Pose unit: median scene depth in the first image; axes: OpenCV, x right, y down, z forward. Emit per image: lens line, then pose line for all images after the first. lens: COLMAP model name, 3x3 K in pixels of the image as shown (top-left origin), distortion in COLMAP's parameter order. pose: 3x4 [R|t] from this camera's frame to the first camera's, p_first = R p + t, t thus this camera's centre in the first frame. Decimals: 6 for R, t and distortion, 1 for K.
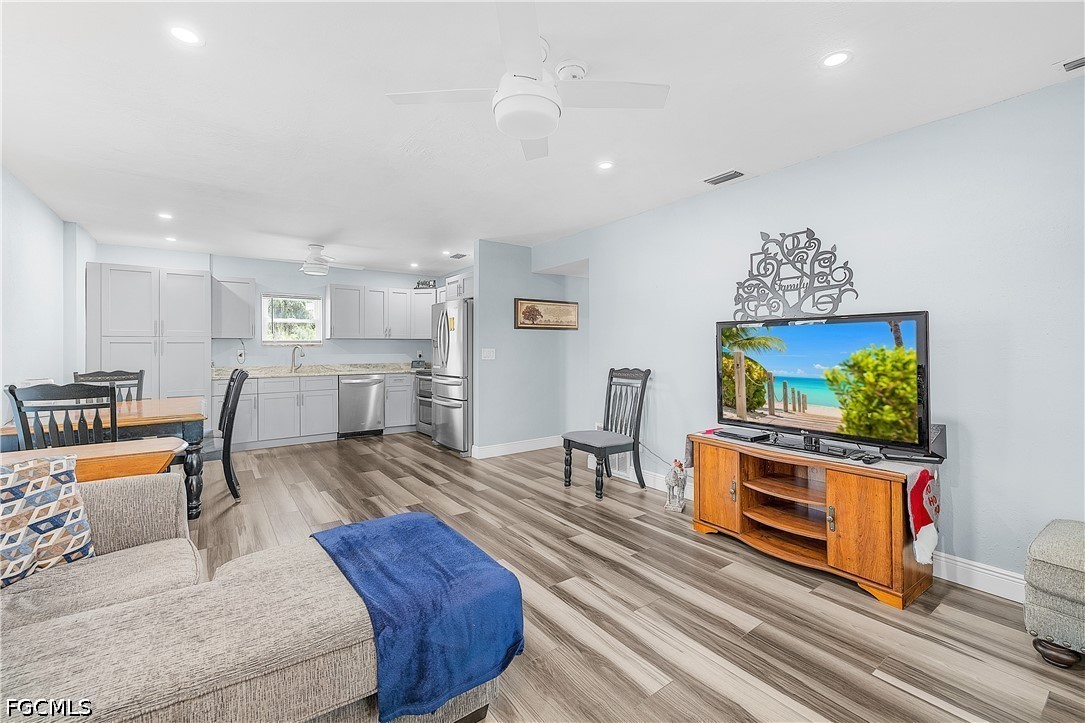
lens RADIAL K [[464.2, 0, 544.3], [0, 464.2, 335.2], [0, 0, 1]] dist [0.000469, 0.000844]
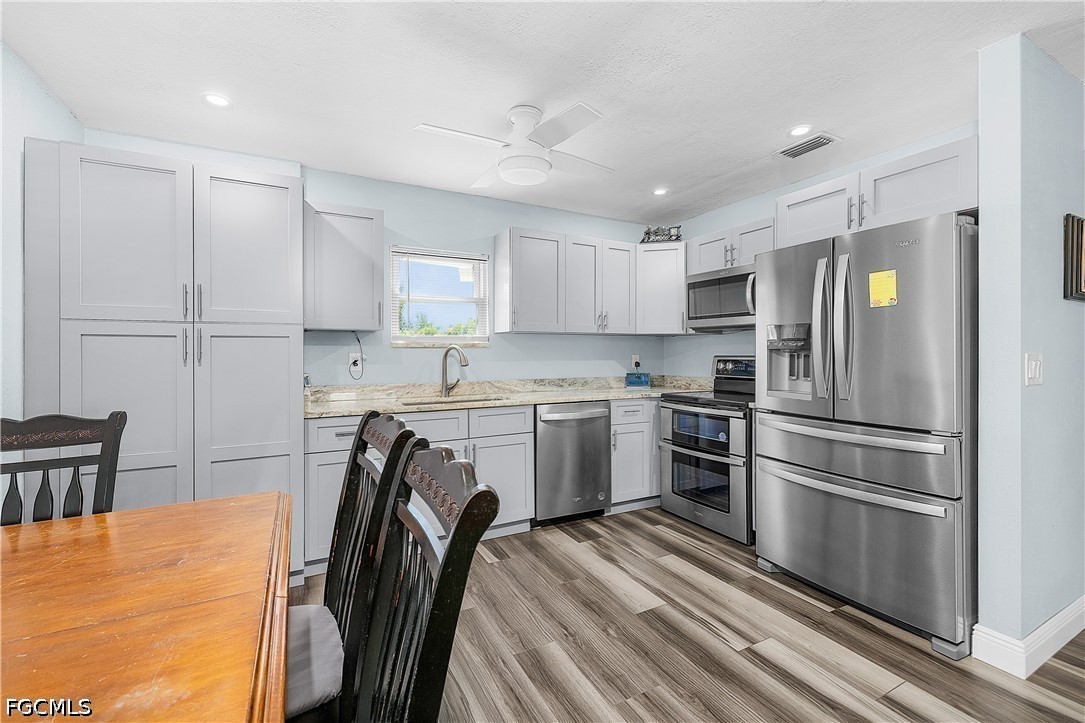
lens RADIAL K [[464.2, 0, 533.3], [0, 464.2, 348.6], [0, 0, 1]] dist [0.000469, 0.000844]
pose [[0.986598, 0.003436, -0.163132, -0.354717], [-0.000288, 0.999813, 0.019318, 0.015795], [0.163168, -0.019012, 0.986415, 0.494210]]
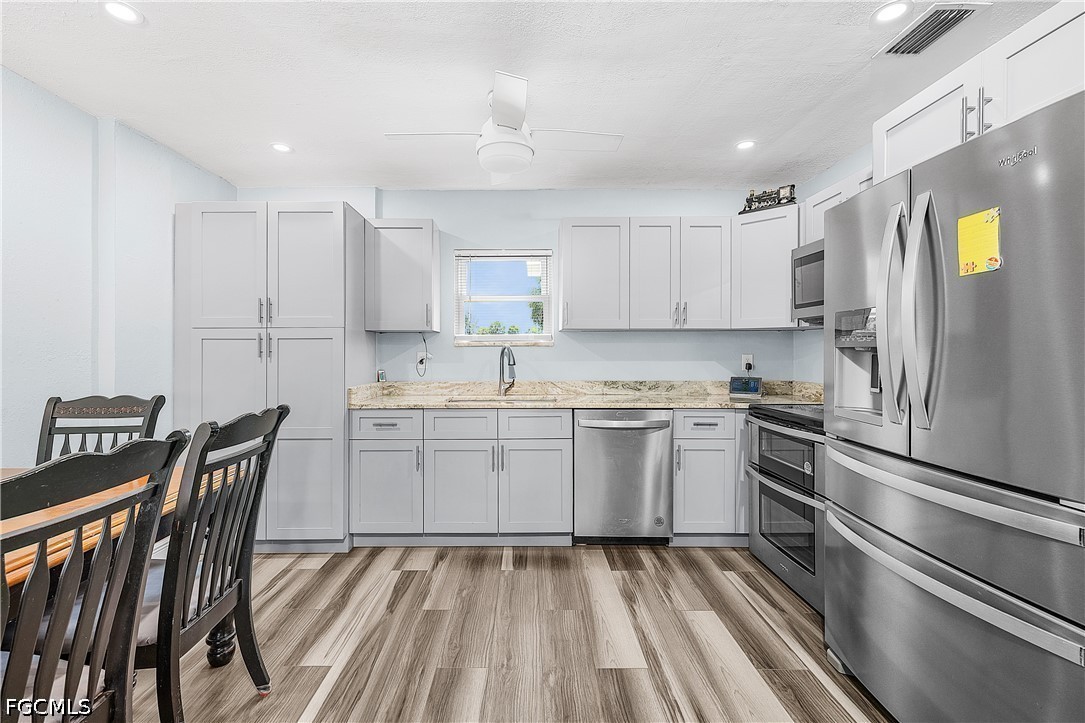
lens RADIAL K [[464.2, 0, 511.6], [0, 464.2, 350.8], [0, 0, 1]] dist [0.000469, 0.000844]
pose [[0.794706, 0.004301, -0.606979, -0.208005], [0.012644, 0.999641, 0.023637, 0.017294], [0.606863, -0.026459, 0.794366, 0.587761]]
